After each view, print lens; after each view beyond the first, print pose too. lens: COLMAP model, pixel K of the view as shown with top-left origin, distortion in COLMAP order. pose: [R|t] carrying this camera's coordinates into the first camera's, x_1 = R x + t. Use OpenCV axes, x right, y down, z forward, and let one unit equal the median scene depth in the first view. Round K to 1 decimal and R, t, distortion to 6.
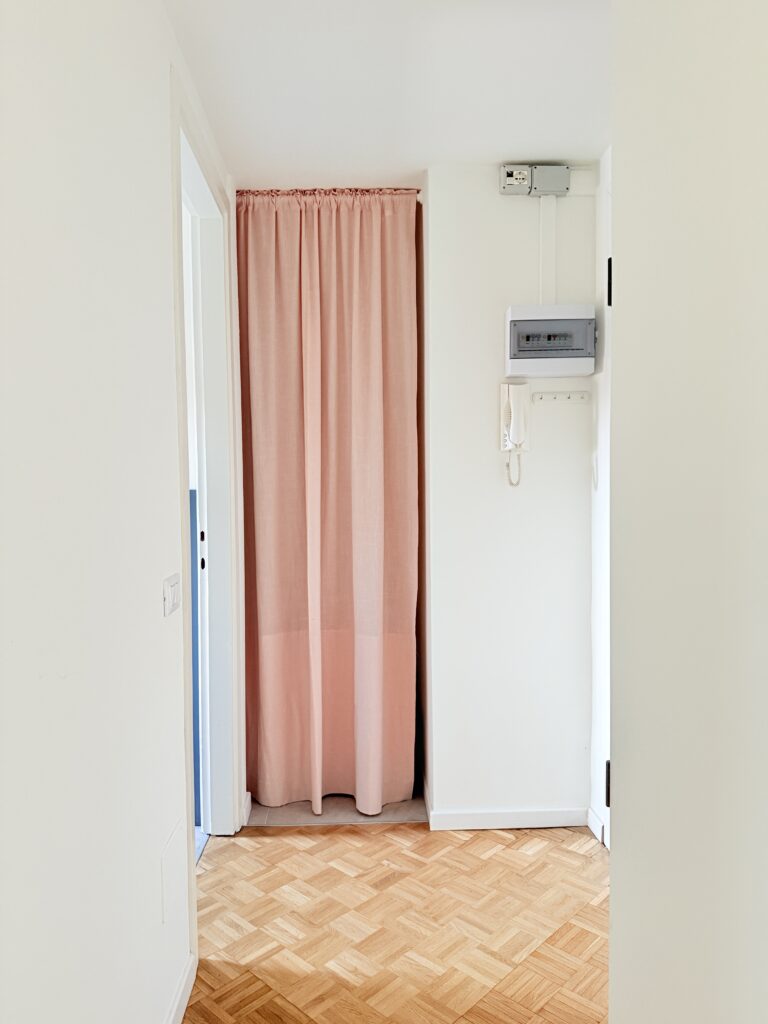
lens RADIAL K [[785.7, 0, 356.1], [0, 785.7, 543.7], [0, 0, 1]] dist [0.084102, -0.170392]
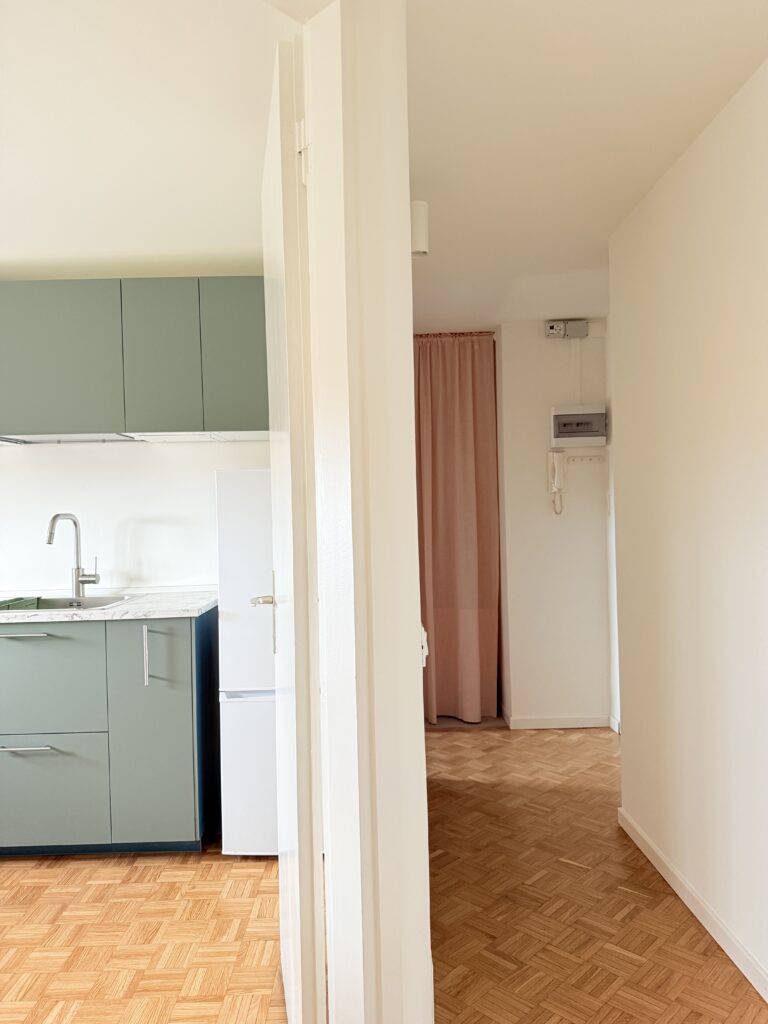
lens RADIAL K [[717.3, 0, 384.0], [0, 717.3, 512.0], [0, 0, 1]] dist [0.090754, -0.120298]
pose [[0.999910, -0.006488, -0.011749, -0.143468], [0.005735, 0.997994, -0.063042, 0.014015], [0.012135, 0.062969, 0.997942, -0.495857]]
